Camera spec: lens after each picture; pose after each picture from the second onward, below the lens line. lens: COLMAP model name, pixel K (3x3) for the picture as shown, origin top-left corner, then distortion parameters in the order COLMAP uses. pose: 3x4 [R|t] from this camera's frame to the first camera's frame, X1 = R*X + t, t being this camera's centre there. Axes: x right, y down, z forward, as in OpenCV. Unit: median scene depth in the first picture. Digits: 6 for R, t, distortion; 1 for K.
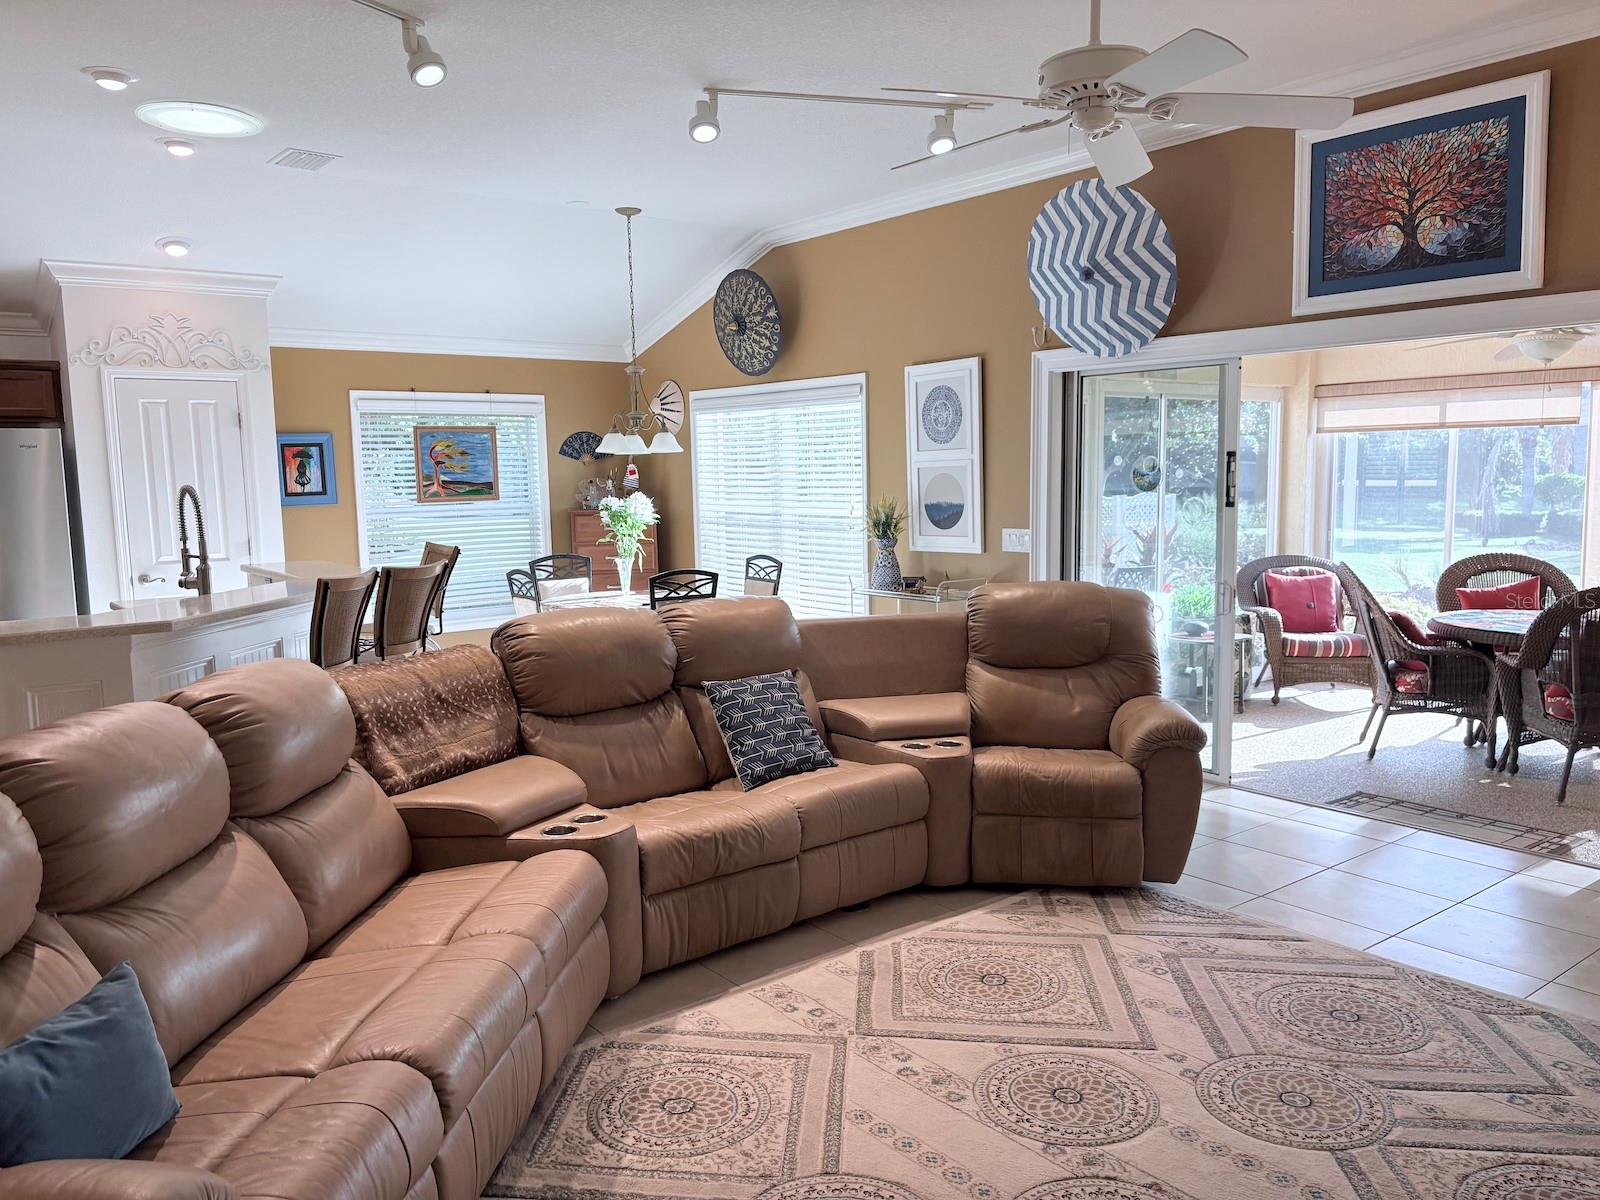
lens RADIAL K [[1207.7, 0, 804.3], [0, 1207.7, 609.3], [0, 0, 1]] dist [0.035966, -0.031536]
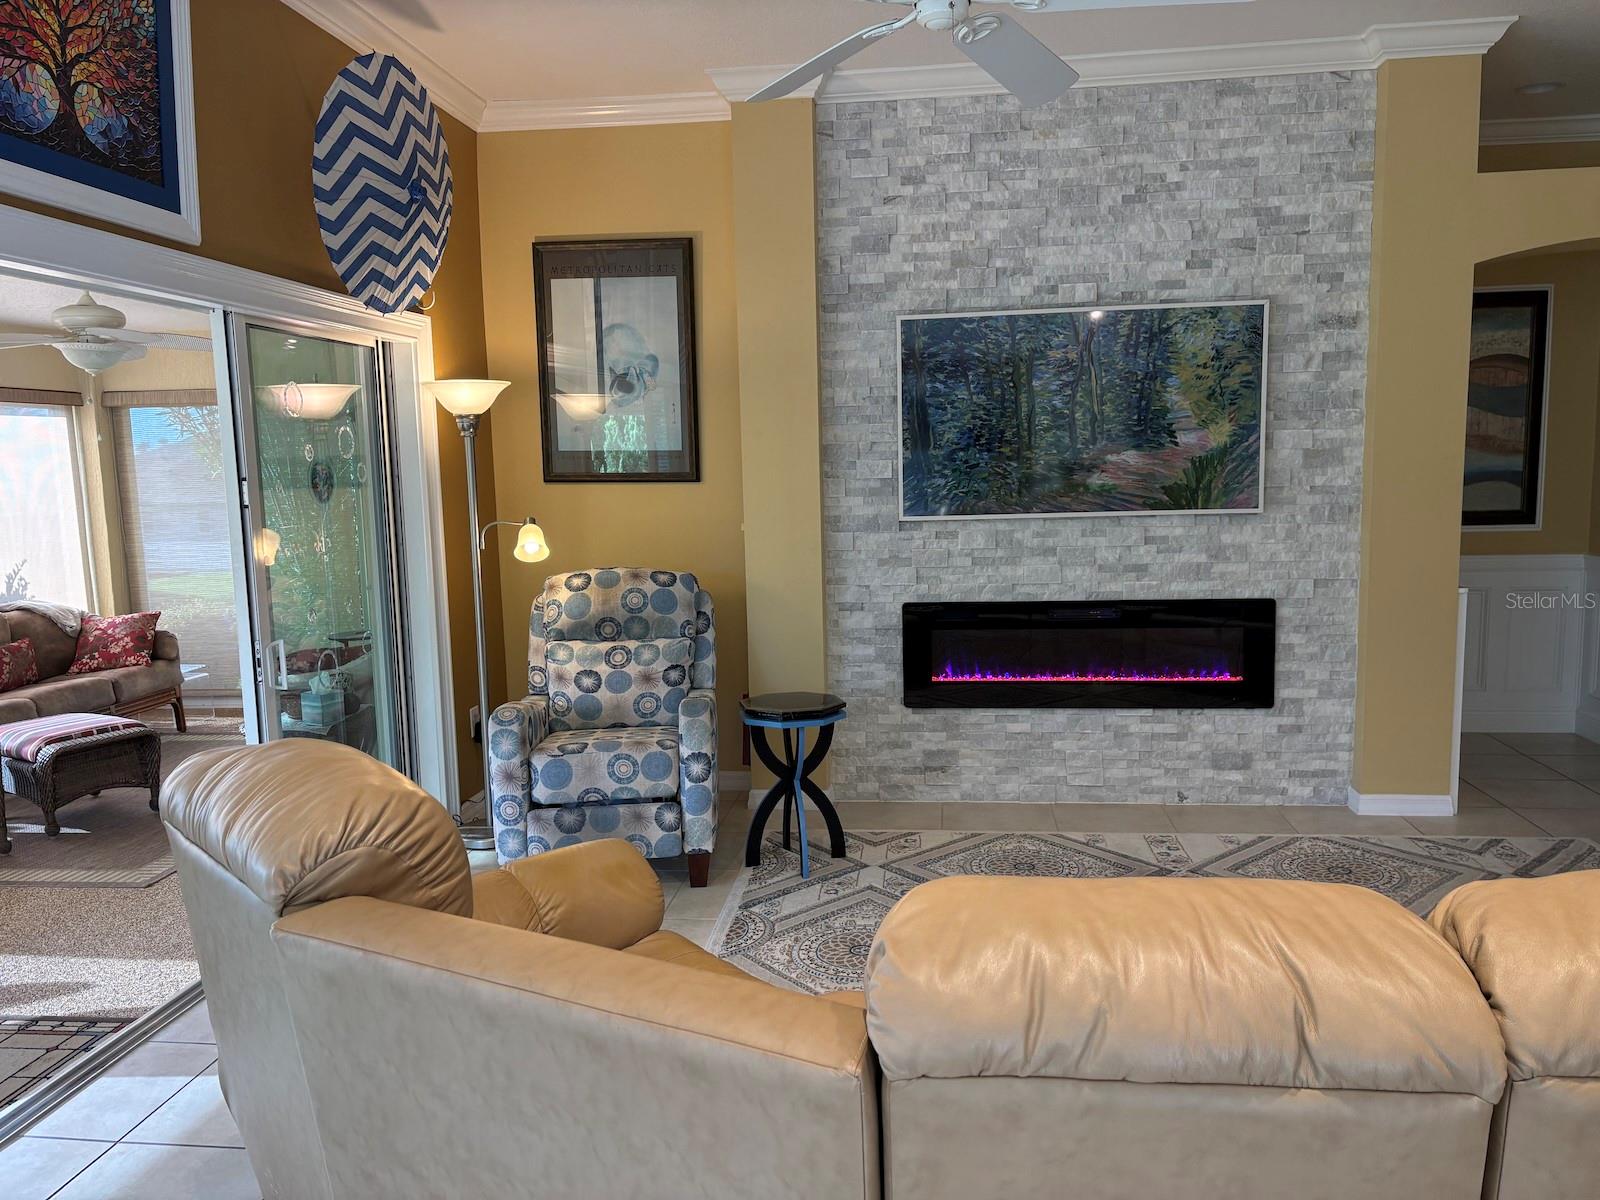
lens RADIAL K [[1207.7, 0, 804.3], [0, 1207.7, 609.3], [0, 0, 1]] dist [0.035966, -0.031536]
pose [[-0.701078, -0.047490, 0.711502, -0.183225], [0.129614, 0.972672, 0.192637, -0.118573], [-0.701206, 0.227274, -0.675763, 1.102067]]
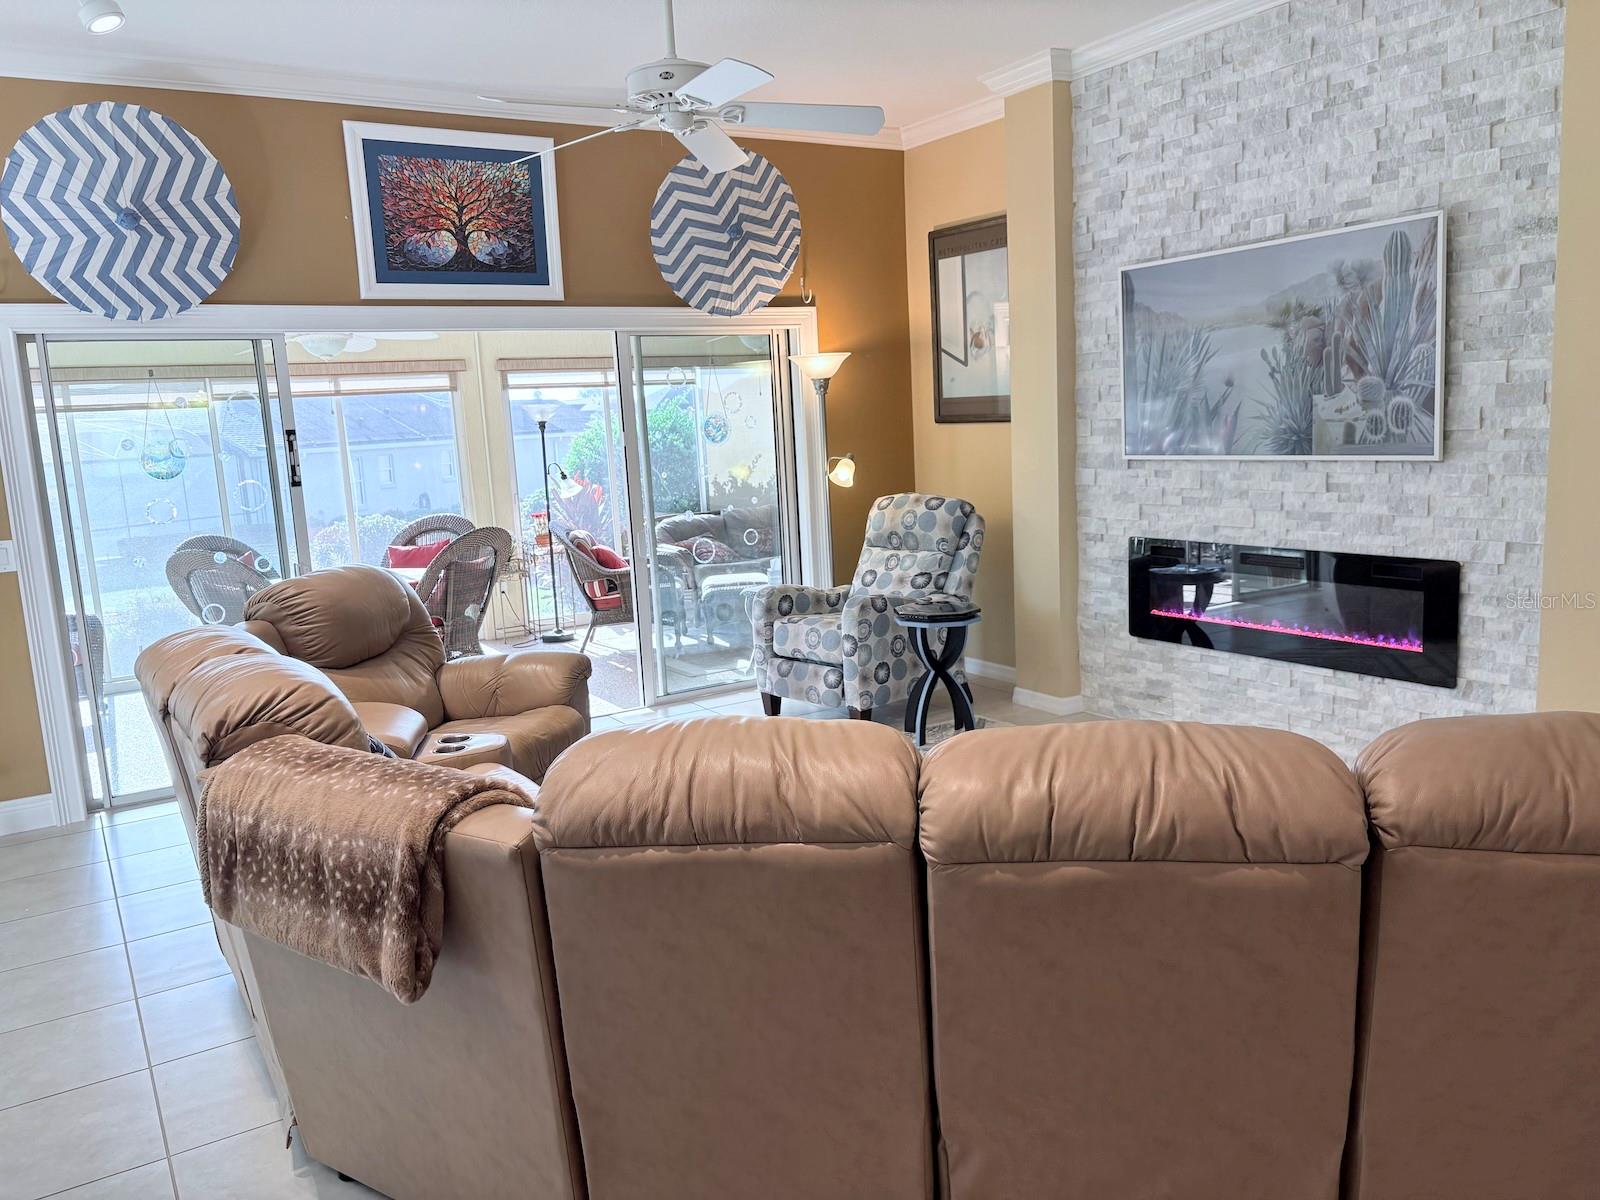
lens RADIAL K [[1207.7, 0, 804.3], [0, 1207.7, 609.3], [0, 0, 1]] dist [0.035966, -0.031536]
pose [[0.116448, -0.140494, 0.983210, -0.626251], [0.171874, 0.977860, 0.119373, -0.035926], [-0.978212, 0.155088, 0.138017, 0.512357]]
